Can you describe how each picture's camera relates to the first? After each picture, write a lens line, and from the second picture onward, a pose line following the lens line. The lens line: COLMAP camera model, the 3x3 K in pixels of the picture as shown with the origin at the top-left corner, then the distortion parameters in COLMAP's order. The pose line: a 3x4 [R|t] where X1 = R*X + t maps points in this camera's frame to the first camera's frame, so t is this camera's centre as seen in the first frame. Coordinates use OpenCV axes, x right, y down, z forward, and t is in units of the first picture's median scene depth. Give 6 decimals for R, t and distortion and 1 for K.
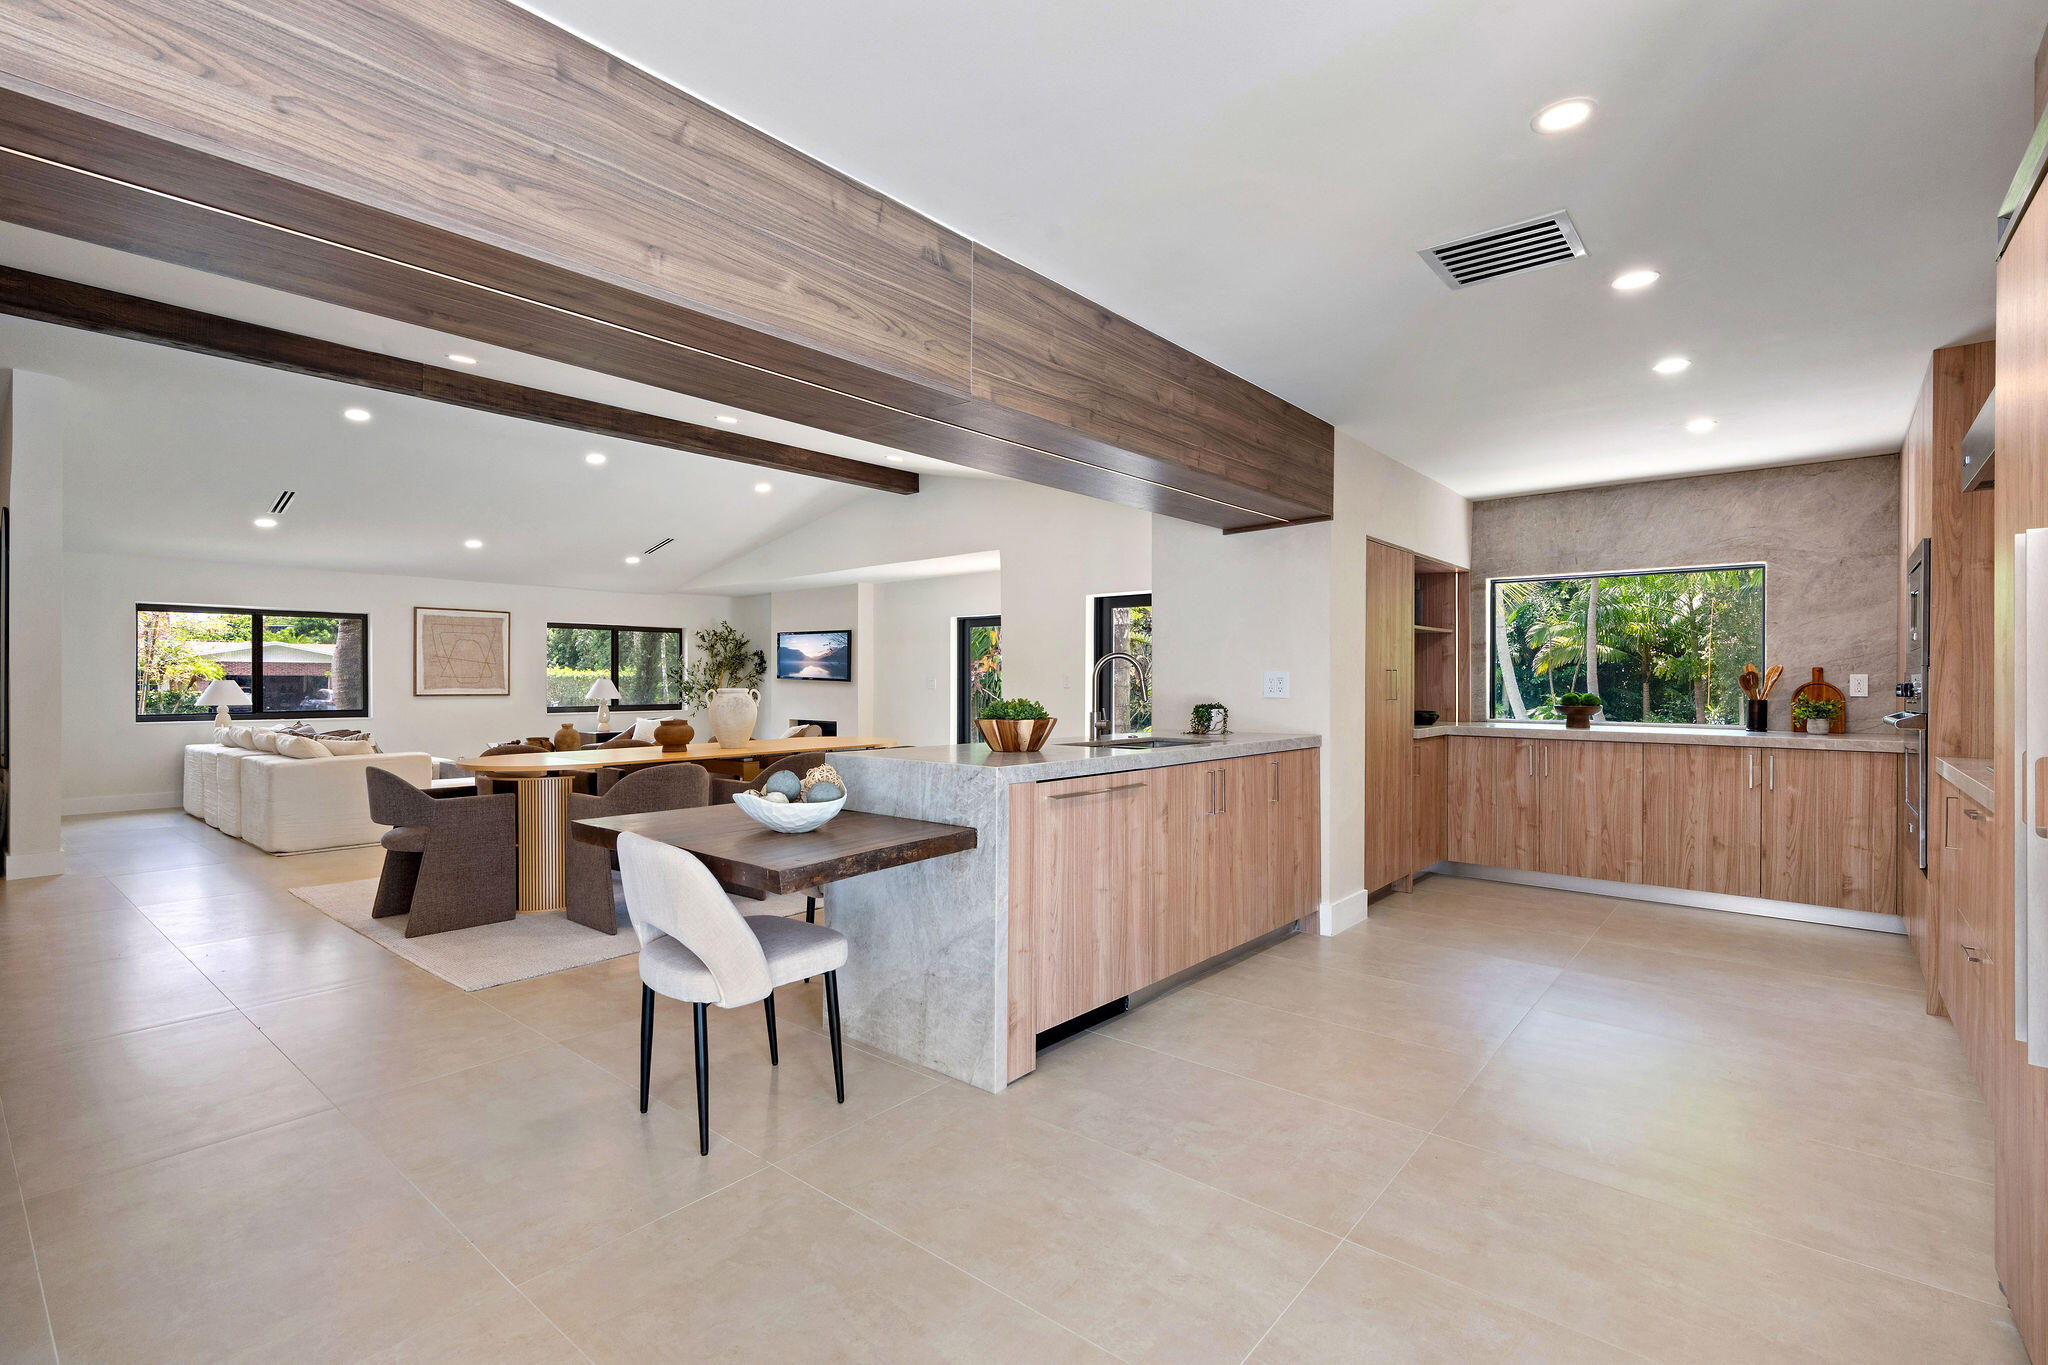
lens RADIAL K [[923.6, 0, 1024.0], [0, 923.6, 682.5], [0, 0, 1]] dist [-0.003691, 0.000193]
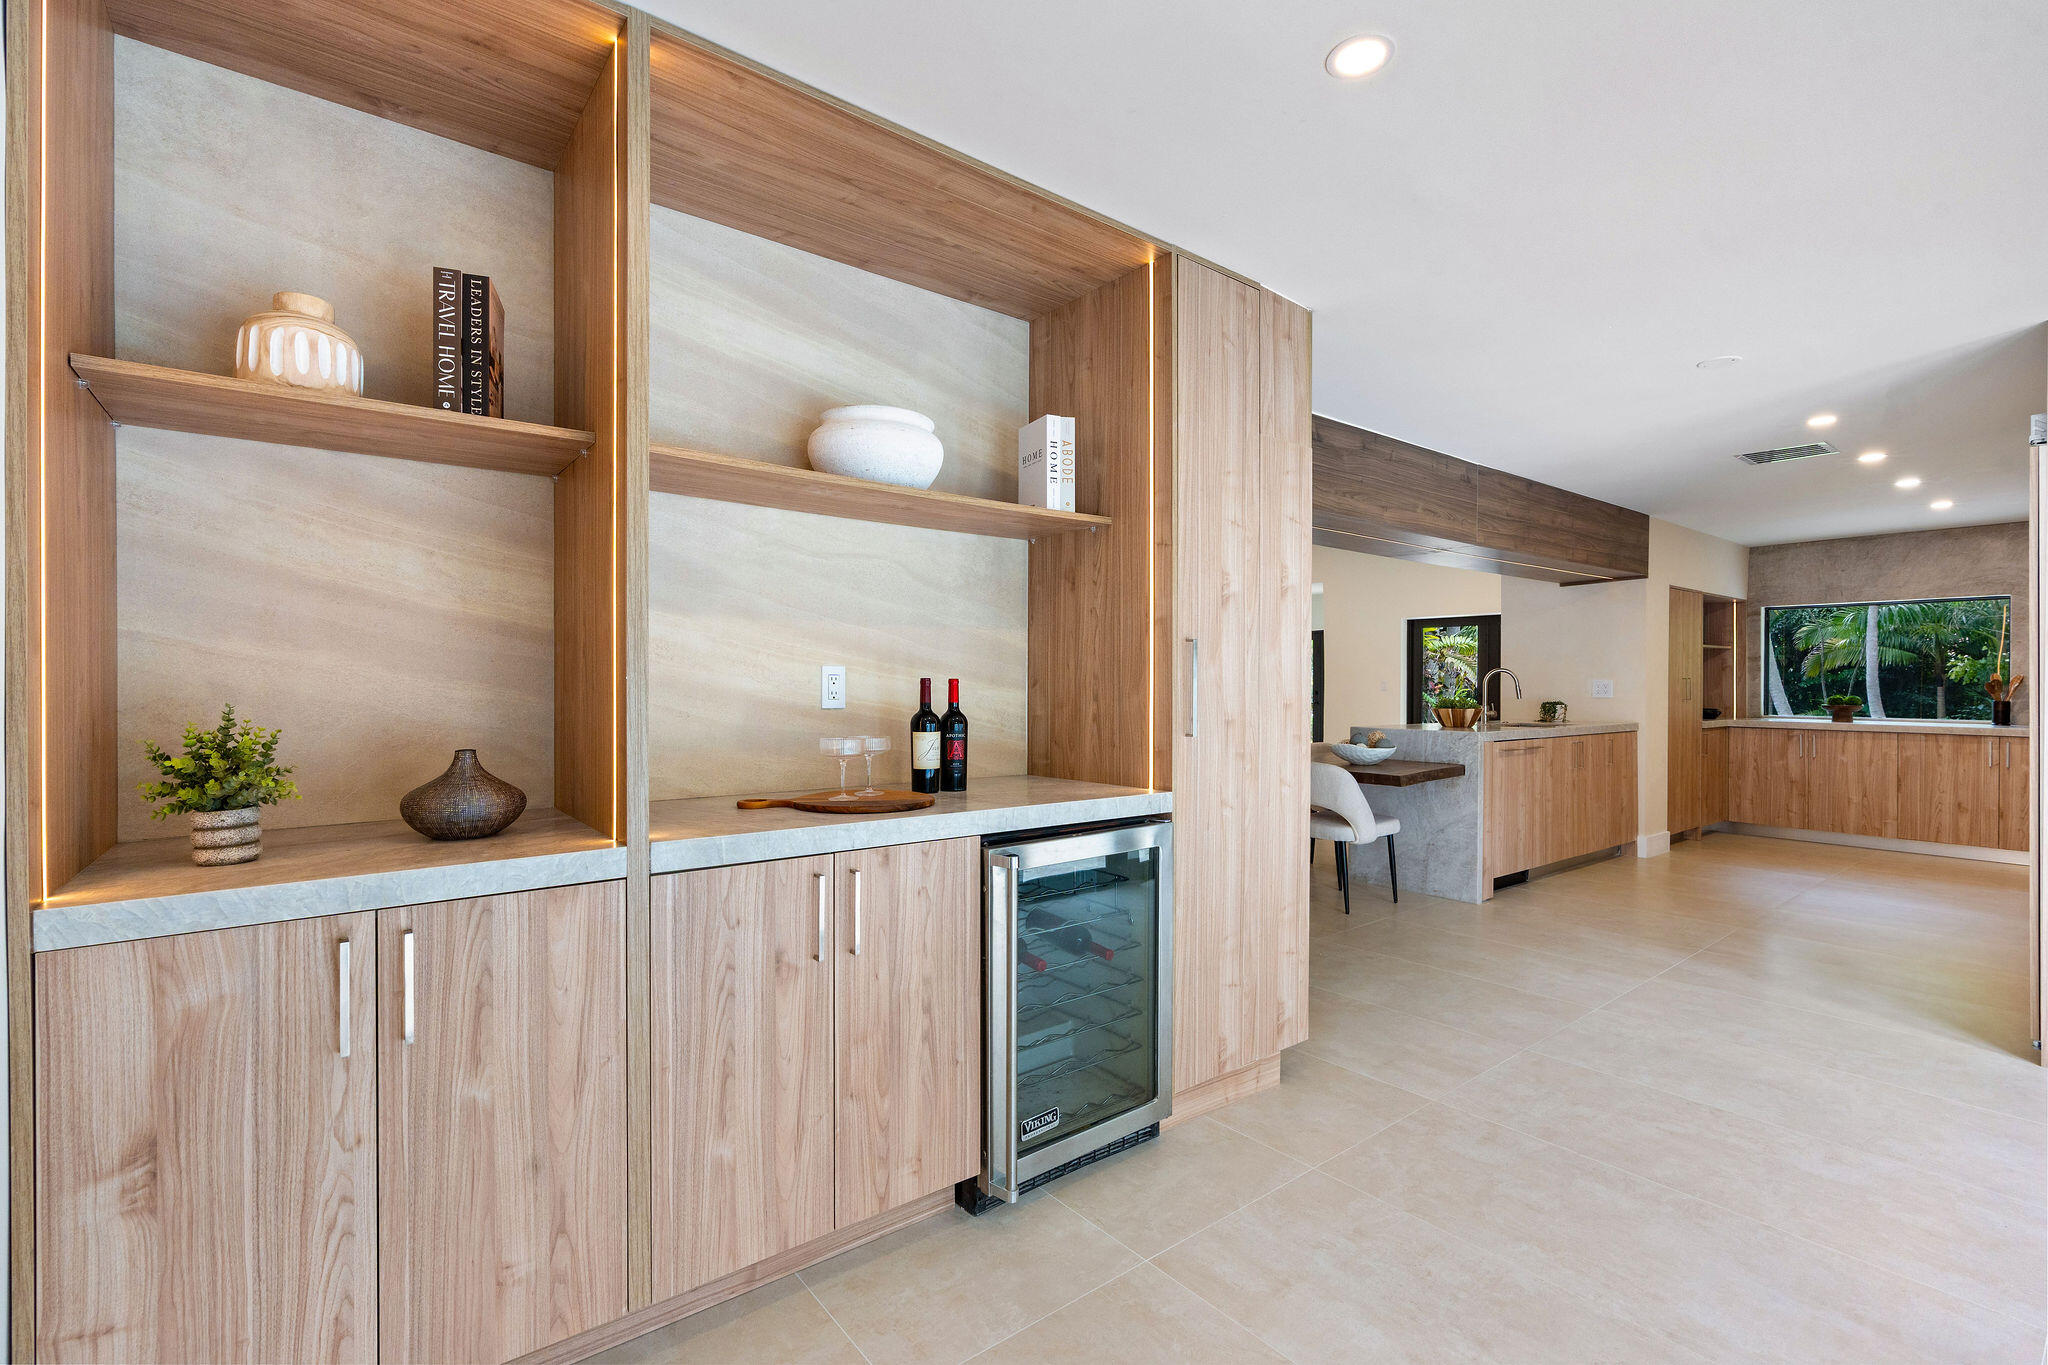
lens RADIAL K [[921.9, 0, 1025.1], [0, 921.9, 685.8], [0, 0, 1]] dist [0.004351, 0.000802]
pose [[0.981250, 0.001491, -0.192735, -0.329350], [-0.001213, 0.999998, 0.001558, -0.003314], [0.192737, -0.001295, 0.981250, -0.592740]]
